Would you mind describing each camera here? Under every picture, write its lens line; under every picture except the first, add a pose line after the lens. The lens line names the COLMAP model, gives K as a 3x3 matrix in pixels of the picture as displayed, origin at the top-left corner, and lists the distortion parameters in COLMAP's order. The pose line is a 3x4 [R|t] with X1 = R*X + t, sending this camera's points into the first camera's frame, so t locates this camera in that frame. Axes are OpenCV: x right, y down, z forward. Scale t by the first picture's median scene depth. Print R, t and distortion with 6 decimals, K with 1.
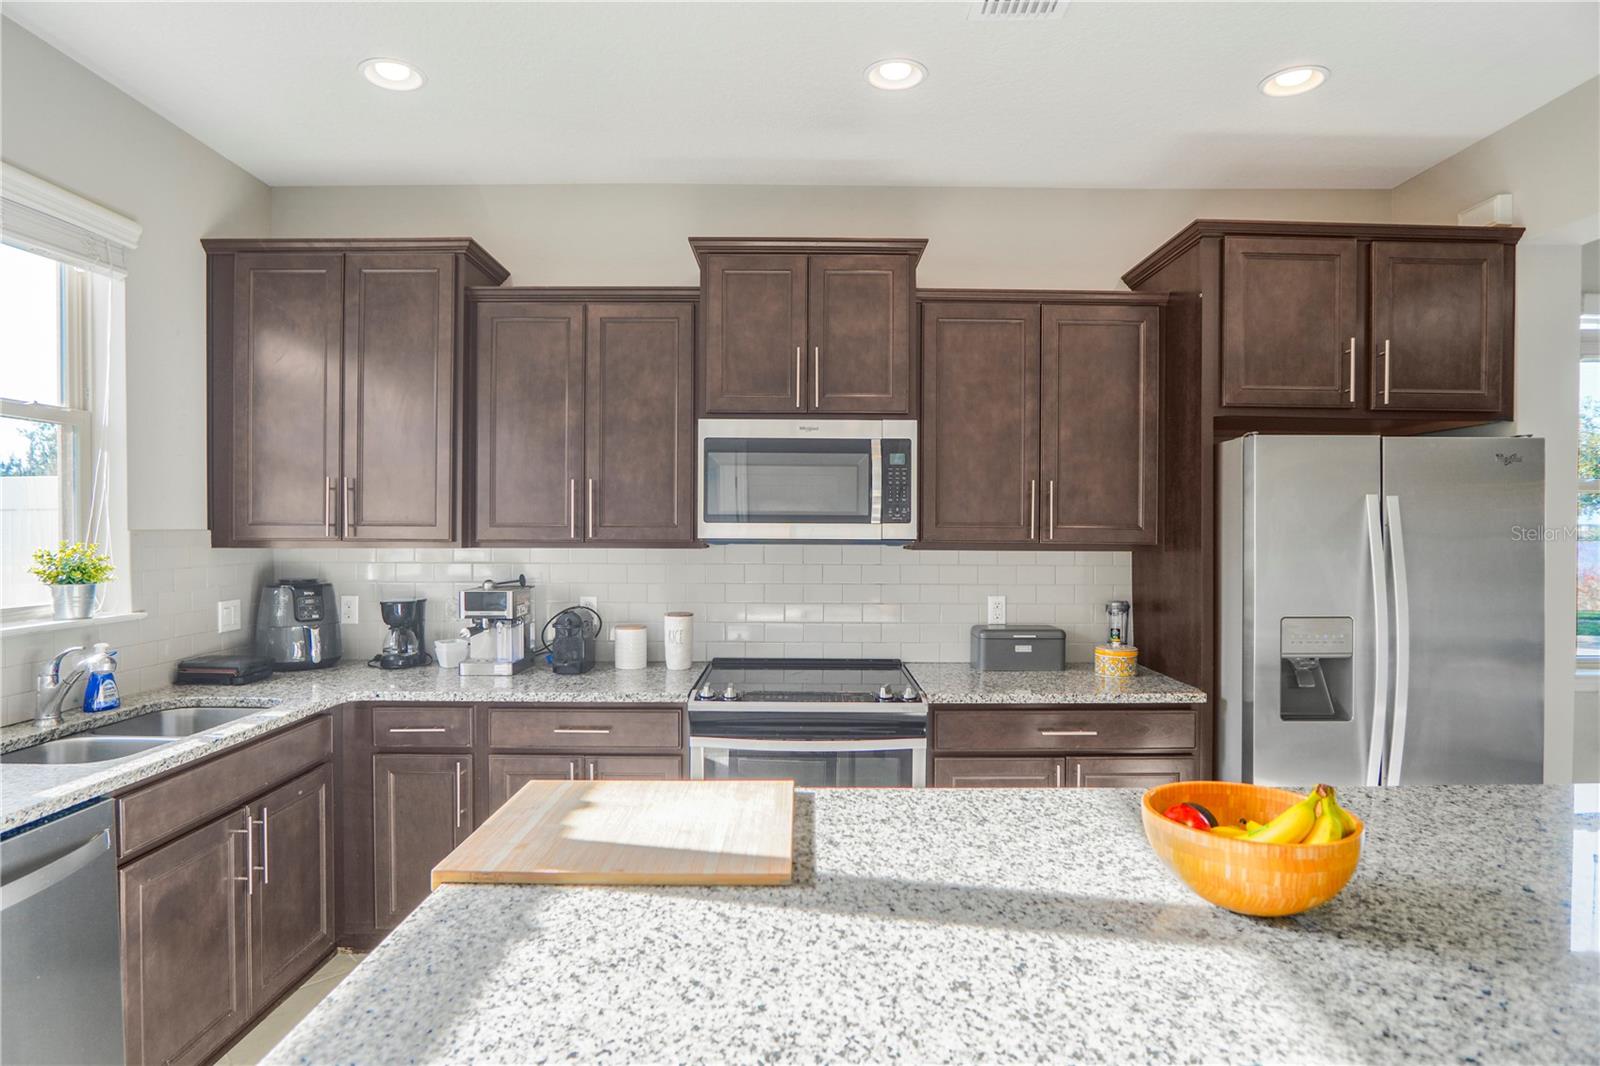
lens RADIAL K [[873.5, 0, 800.0], [0, 873.5, 533.0], [0, 0, 1]] dist [-0.035879, 0.010386]
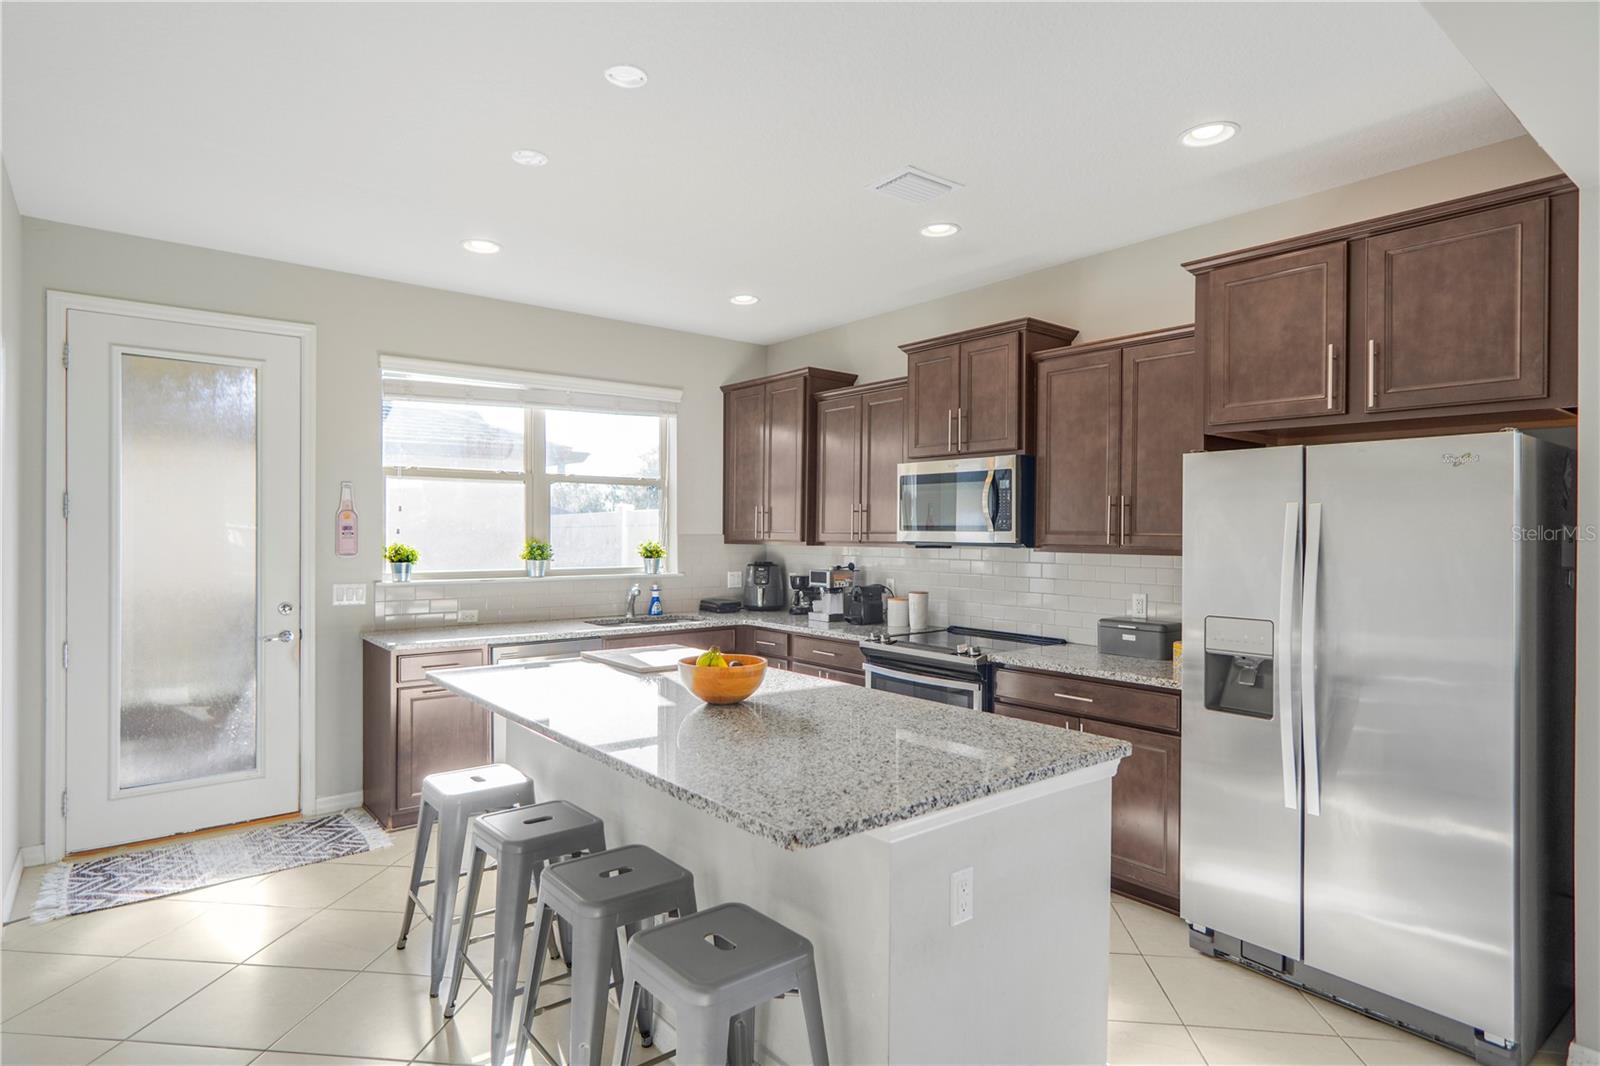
lens RADIAL K [[866.2, 0, 790.5], [0, 866.2, 526.6], [0, 0, 1]] dist [-0.013232, 0.001045]
pose [[0.615780, -0.004617, -0.787904, 0.960542], [-0.009620, 0.999864, -0.013378, 0.002957], [0.787859, 0.015817, 0.615652, -0.092880]]
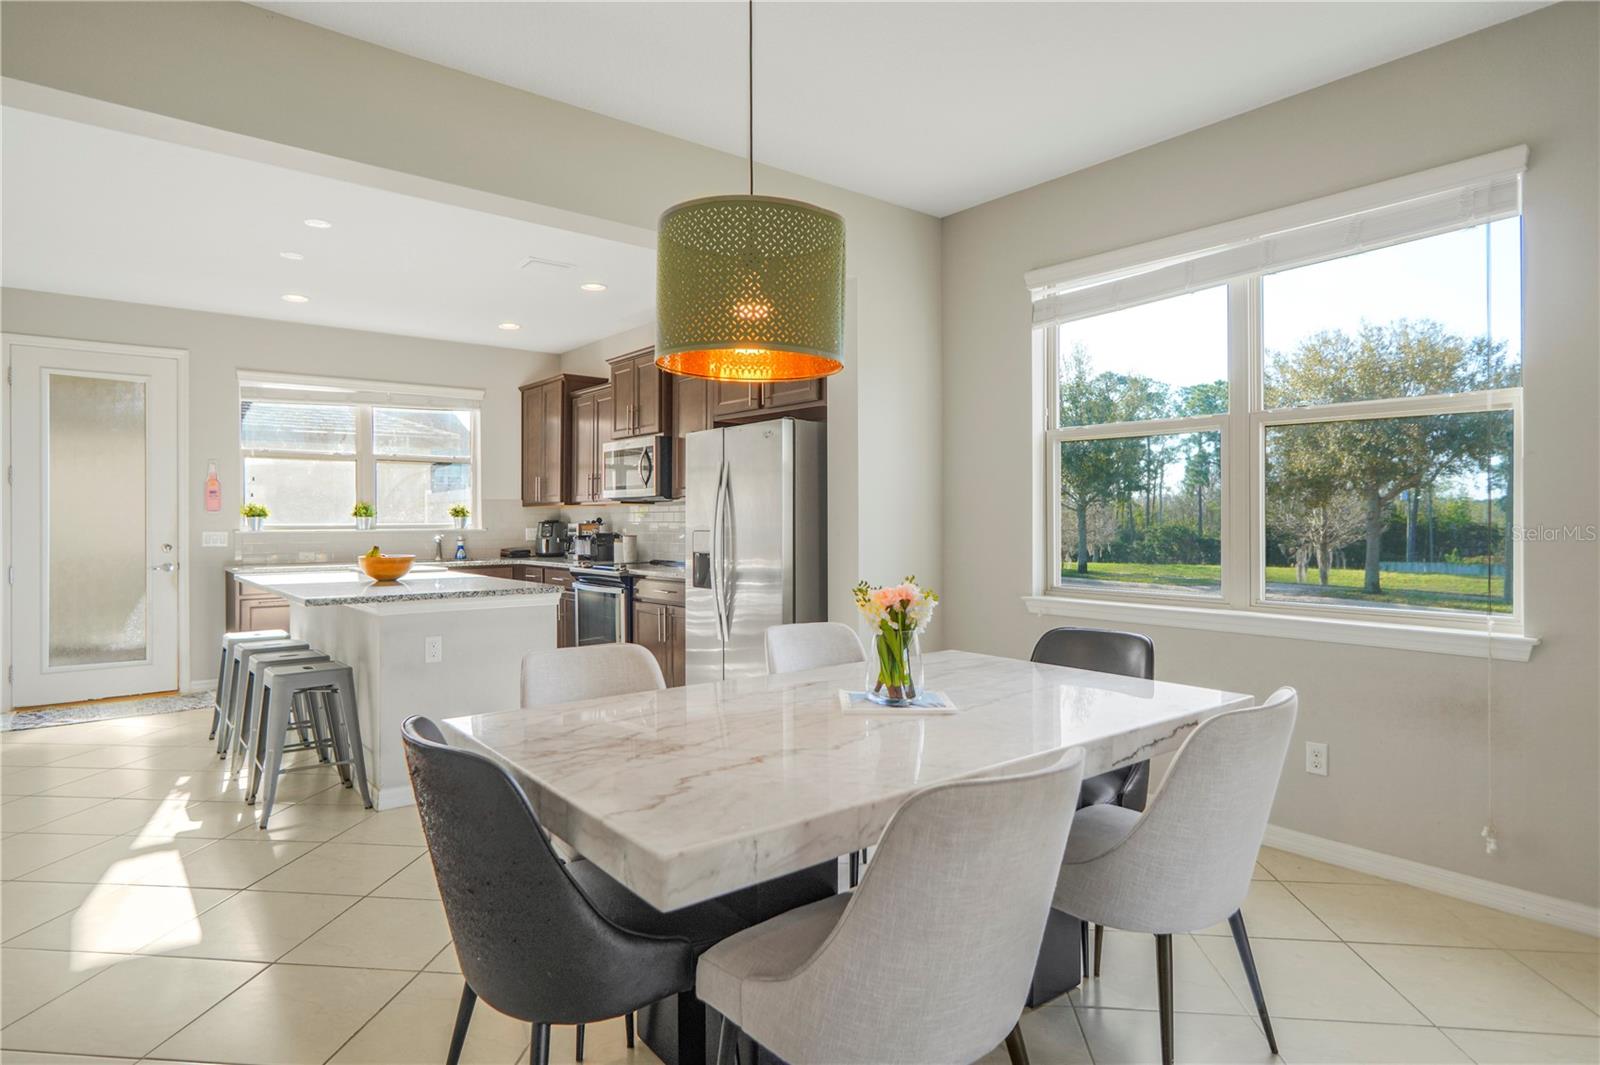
lens RADIAL K [[881.7, 0, 795.2], [0, 881.7, 513.6], [0, 0, 1]] dist [-0.016586, -0.000702]
pose [[0.624259, -0.012478, -0.781117, 1.878553], [0.000067, 0.999873, -0.015918, 0.079298], [0.781217, 0.009885, 0.624181, -0.001442]]
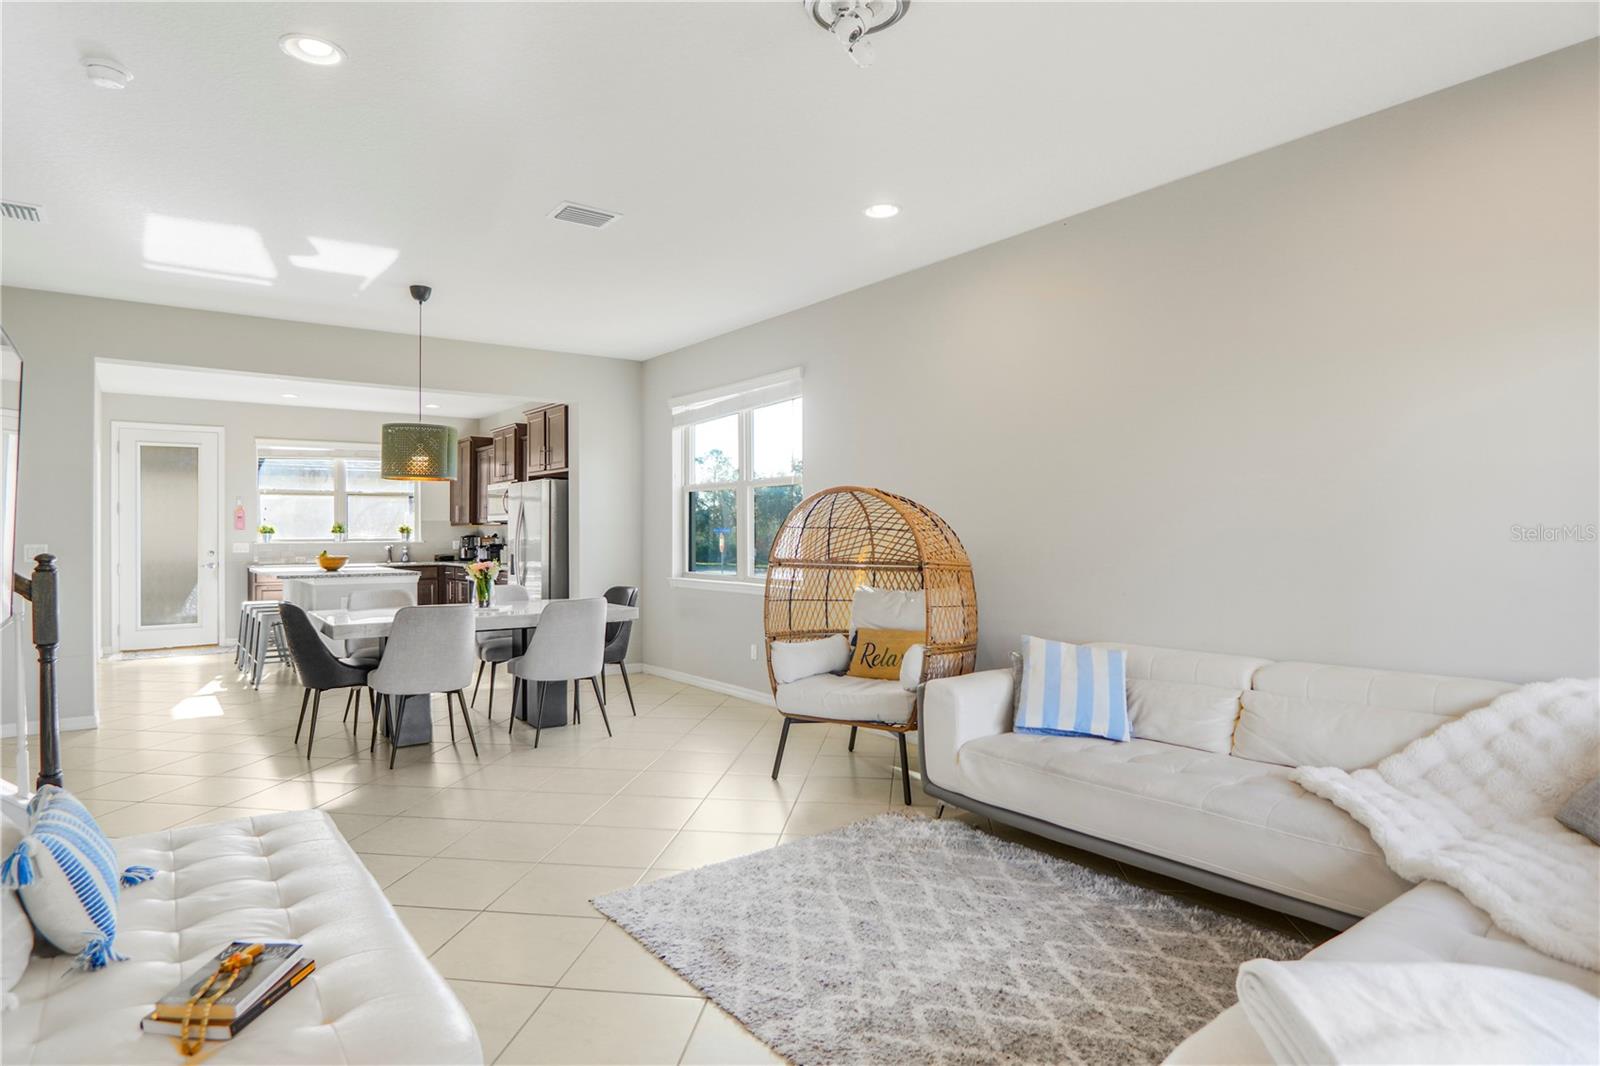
lens RADIAL K [[884.0, 0, 797.9], [0, 884.0, 521.6], [0, 0, 1]] dist [-0.033722, 0.007851]
pose [[0.598068, -0.018497, -0.801232, 3.250246], [0.001075, 0.999751, -0.022278, 0.084453], [0.801444, 0.012463, 0.597939, -0.063339]]
